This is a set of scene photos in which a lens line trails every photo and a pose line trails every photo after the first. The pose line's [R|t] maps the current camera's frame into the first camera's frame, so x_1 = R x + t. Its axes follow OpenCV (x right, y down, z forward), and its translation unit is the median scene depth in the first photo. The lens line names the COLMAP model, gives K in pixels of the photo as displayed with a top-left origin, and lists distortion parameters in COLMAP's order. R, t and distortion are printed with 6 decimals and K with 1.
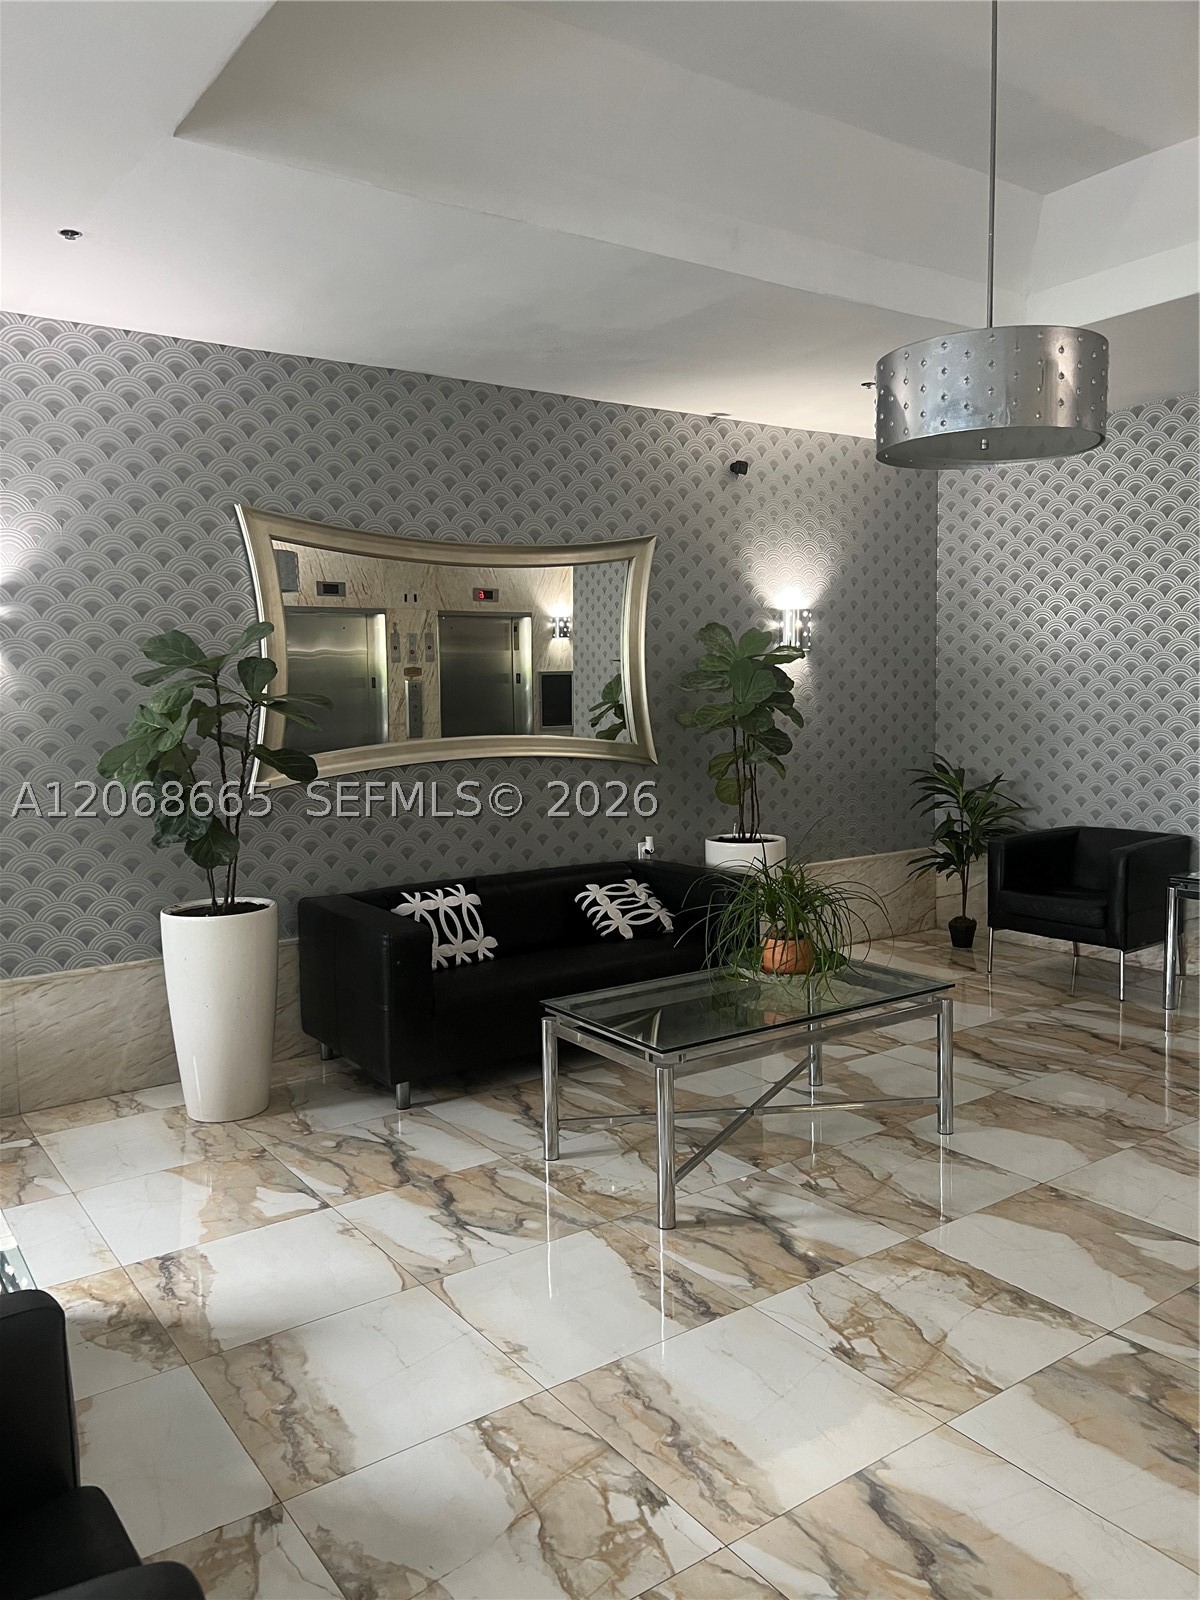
lens RADIAL K [[1206.0, 0, 588.5], [0, 1206.0, 804.0], [0, 0, 1]] dist [0.048966, -0.055531]
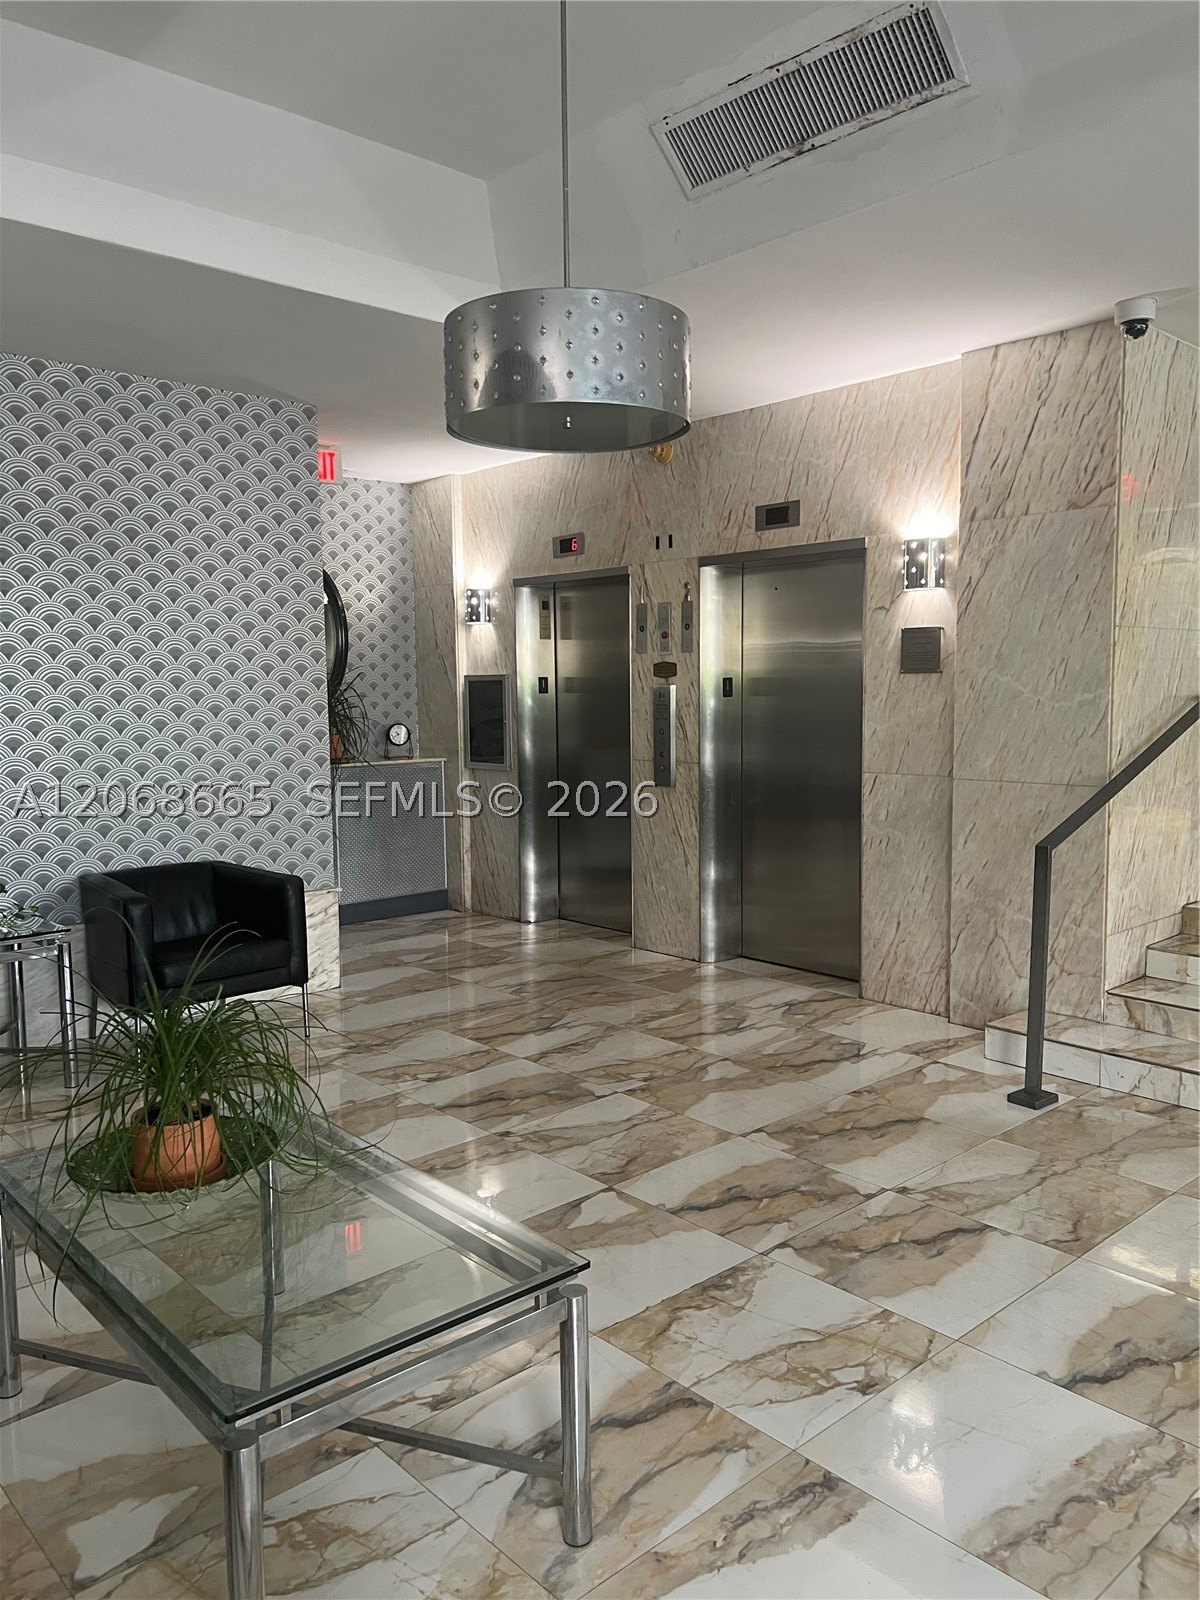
lens RADIAL K [[1206.0, 0, 590.7], [0, 1206.0, 800.3], [0, 0, 1]] dist [0.048966, -0.055531]
pose [[-0.121590, -0.082921, 0.989111, -0.654864], [0.111115, 0.989104, 0.096579, -0.123926], [-0.986341, 0.121648, -0.111052, 1.218689]]
